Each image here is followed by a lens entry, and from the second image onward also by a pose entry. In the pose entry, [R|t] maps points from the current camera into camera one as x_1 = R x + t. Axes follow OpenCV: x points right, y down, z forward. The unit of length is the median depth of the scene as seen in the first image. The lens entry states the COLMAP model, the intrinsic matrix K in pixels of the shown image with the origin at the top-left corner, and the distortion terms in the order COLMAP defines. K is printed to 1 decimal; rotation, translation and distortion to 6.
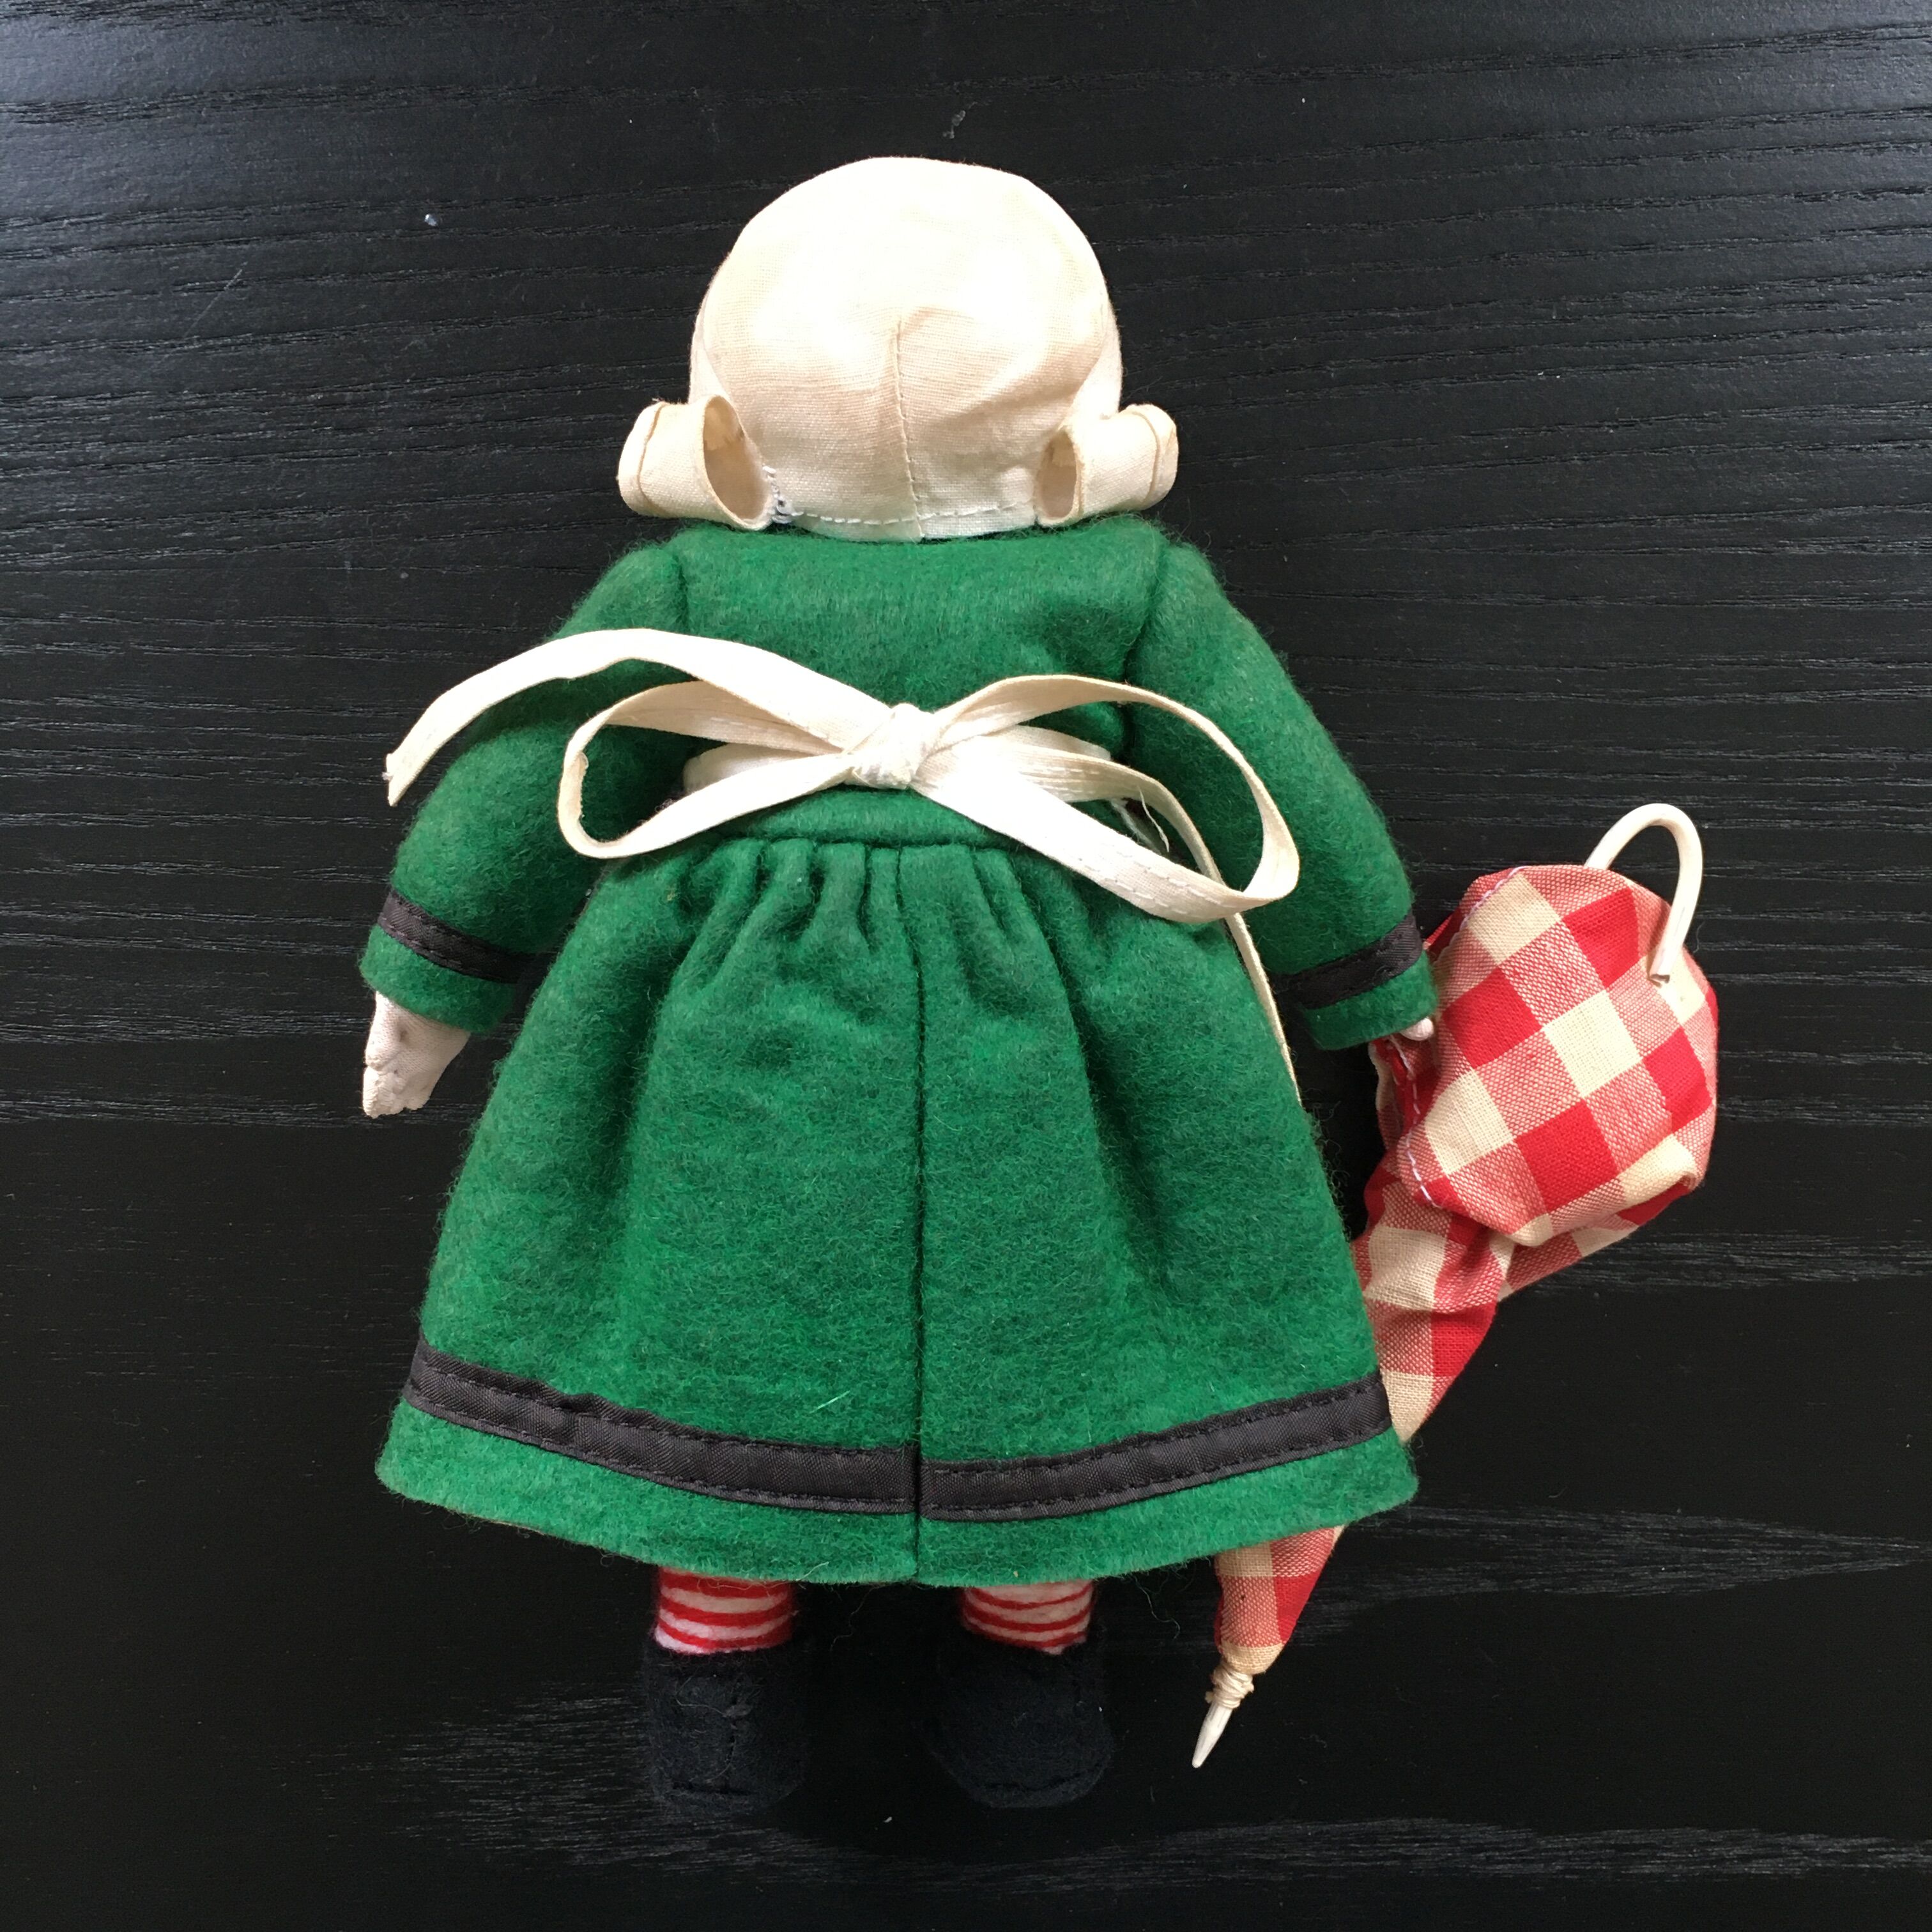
lens RADIAL K [[2781.4, 0, 966.0], [0, 2781.4, 966.0], [0, 0, 1]] dist [0.041602, -0.126692]
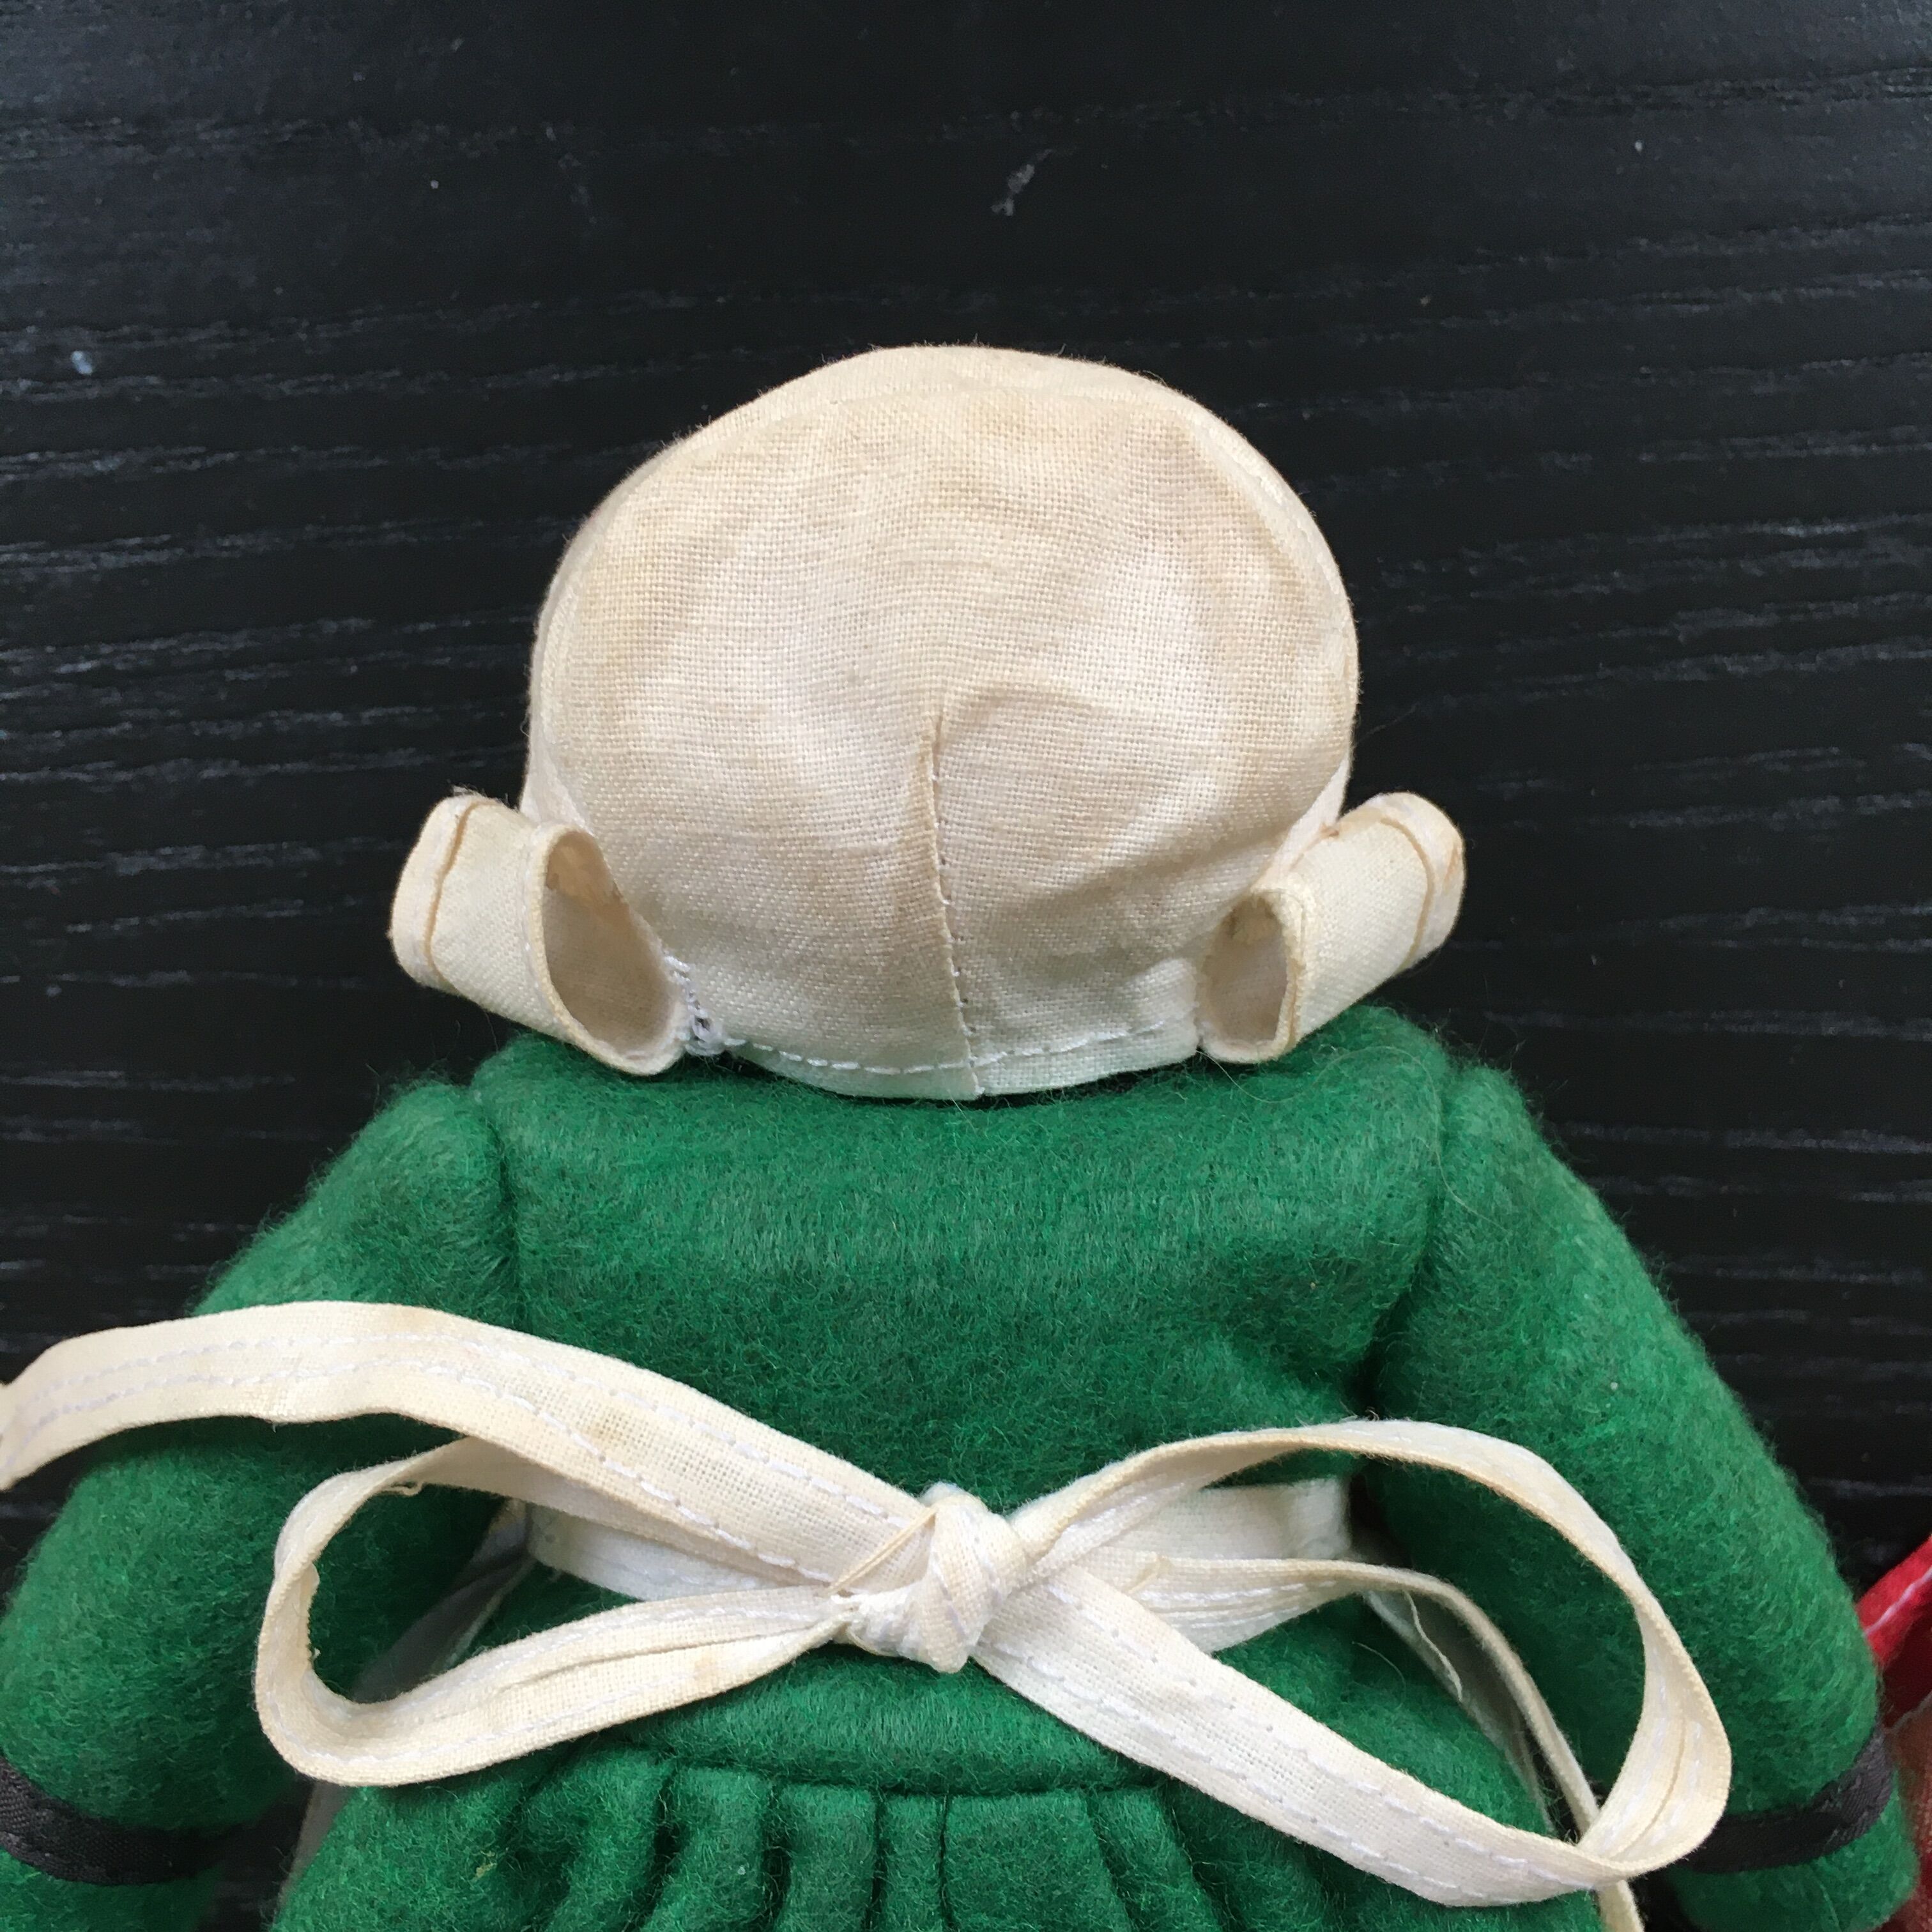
lens RADIAL K [[2781.4, 0, 966.0], [0, 2781.4, 966.0], [0, 0, 1]] dist [0.041602, -0.126692]
pose [[0.999928, -0.005578, 0.010668, -0.023796], [0.004829, 0.997610, 0.068925, -0.214640], [-0.011027, -0.068869, 0.997565, 0.500006]]
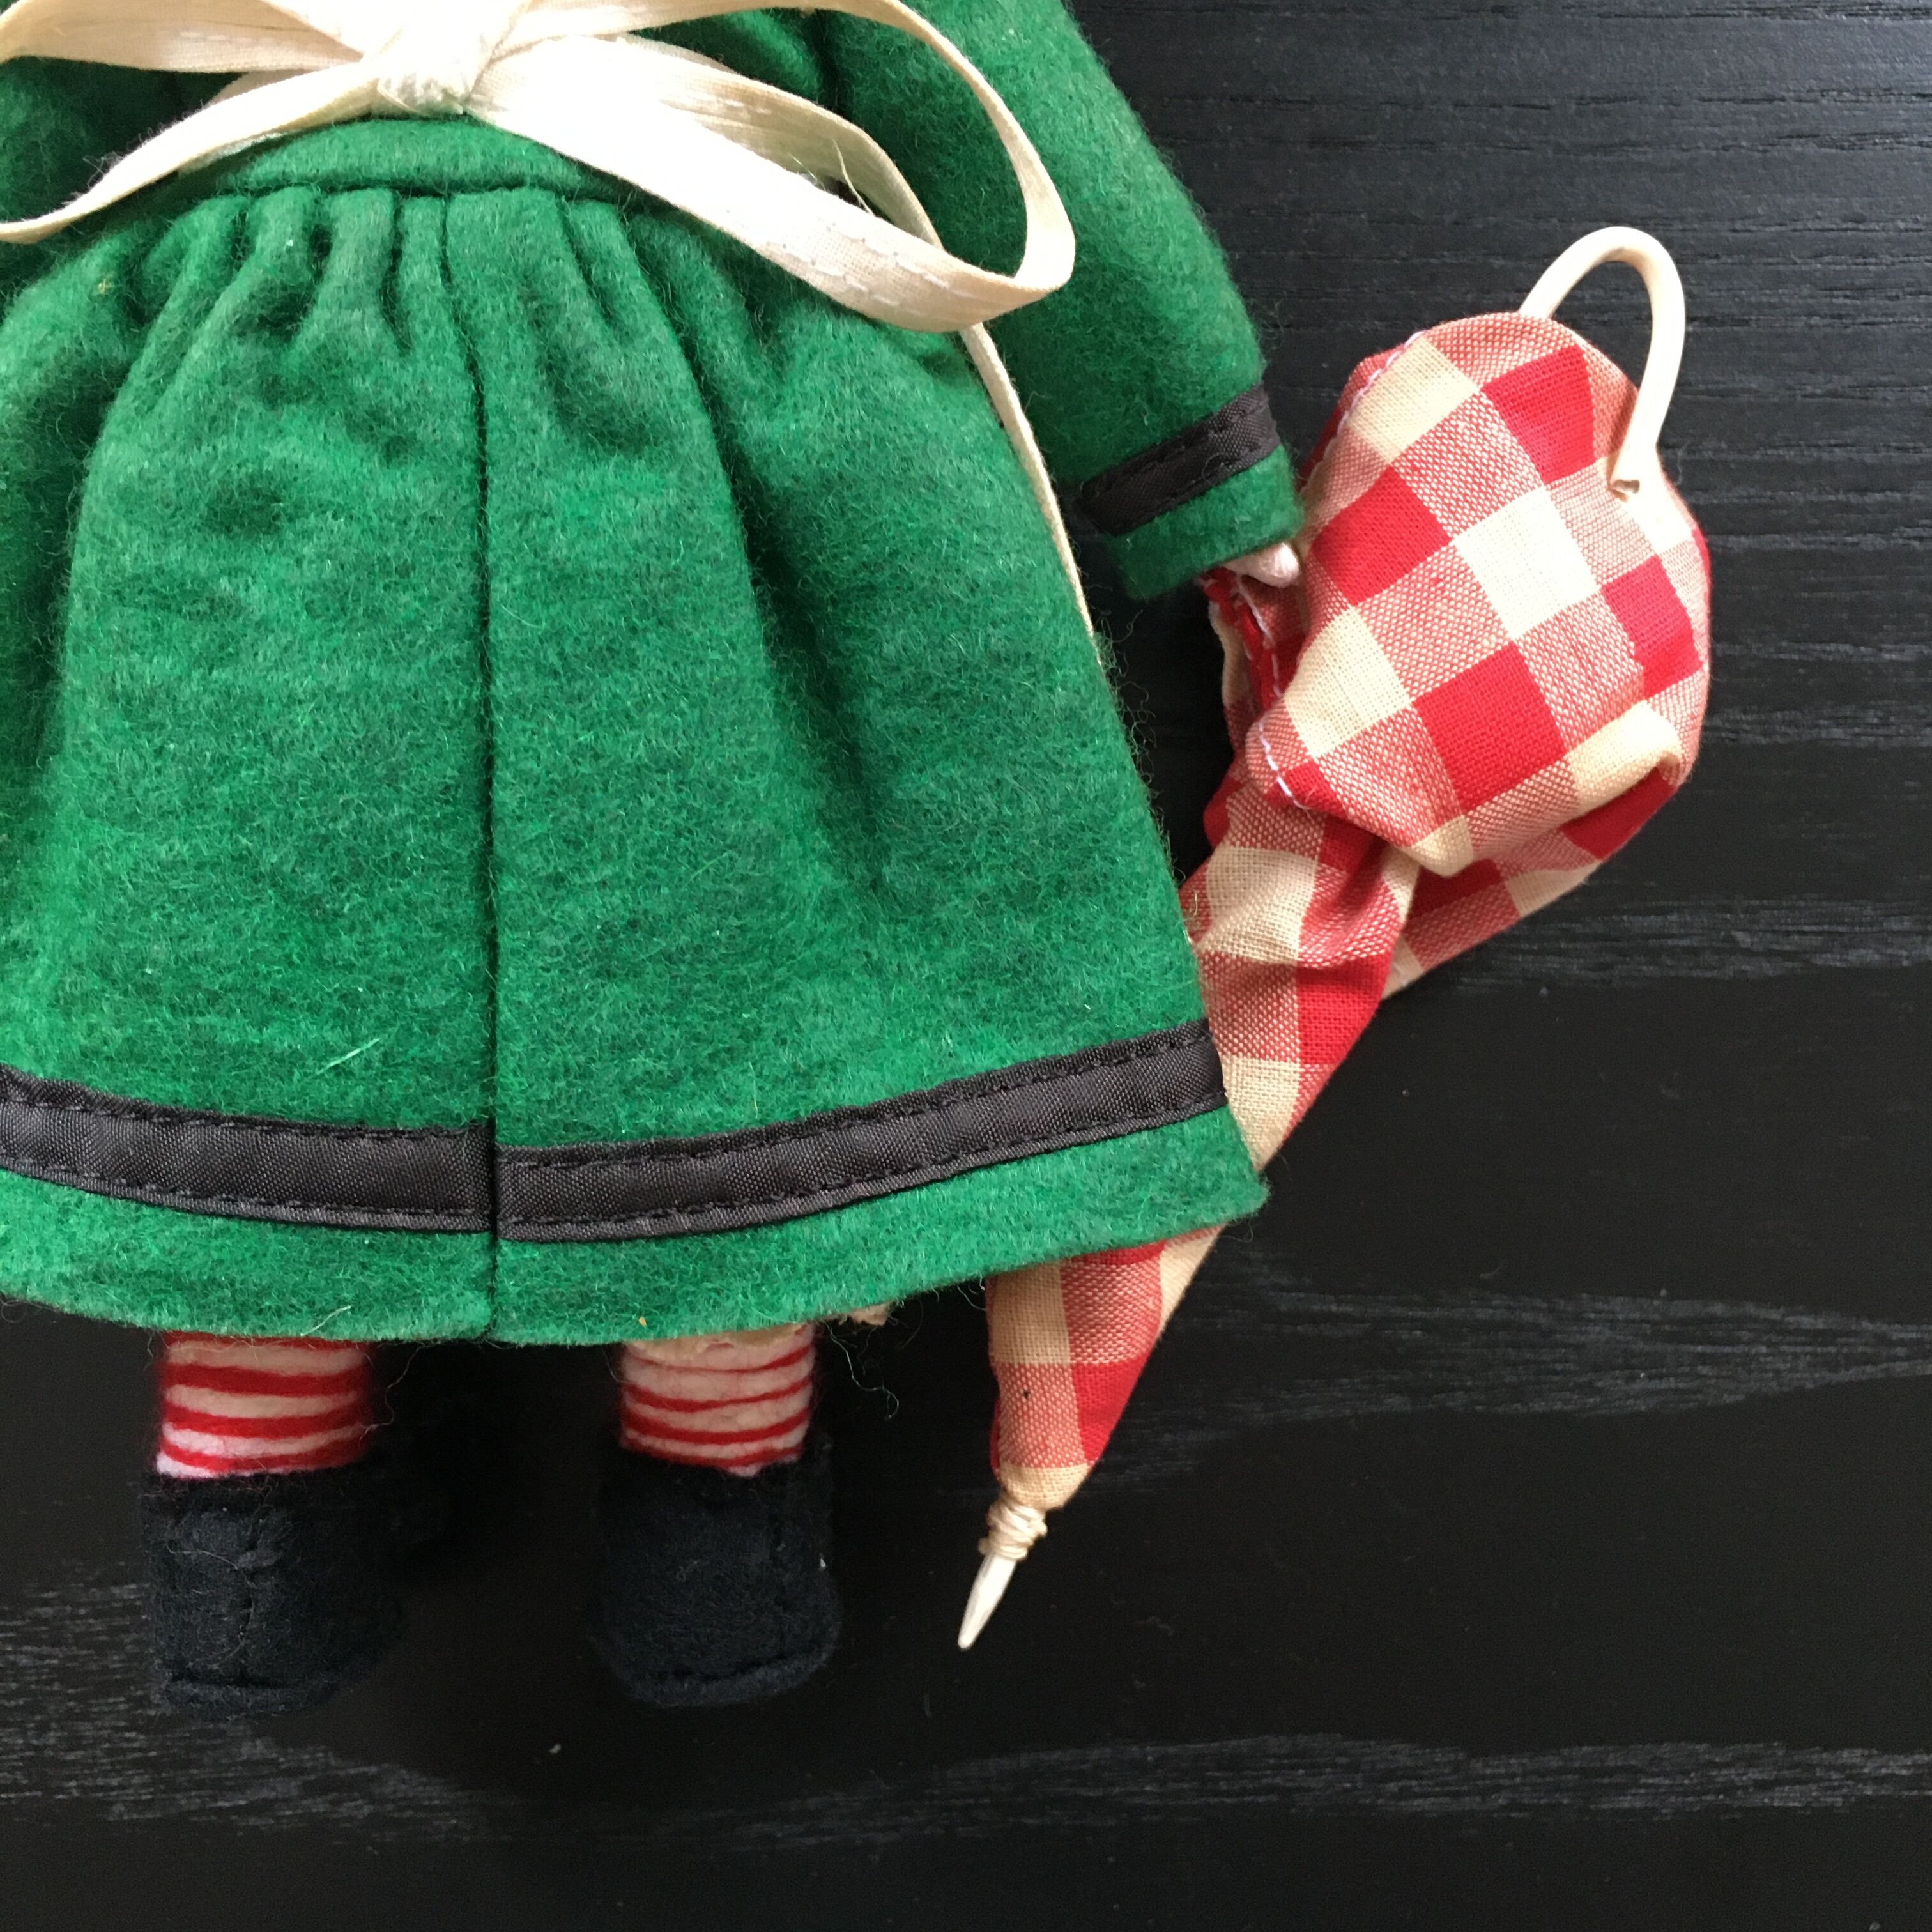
lens RADIAL K [[2722.4, 0, 1010.8], [0, 2722.4, 1008.3], [0, 0, 1]] dist [0.040821, -0.067001]
pose [[0.999852, -0.009683, 0.014242, 0.092368], [0.009886, 0.999849, -0.014291, 0.150607], [-0.014101, 0.014430, 0.999796, 0.352905]]
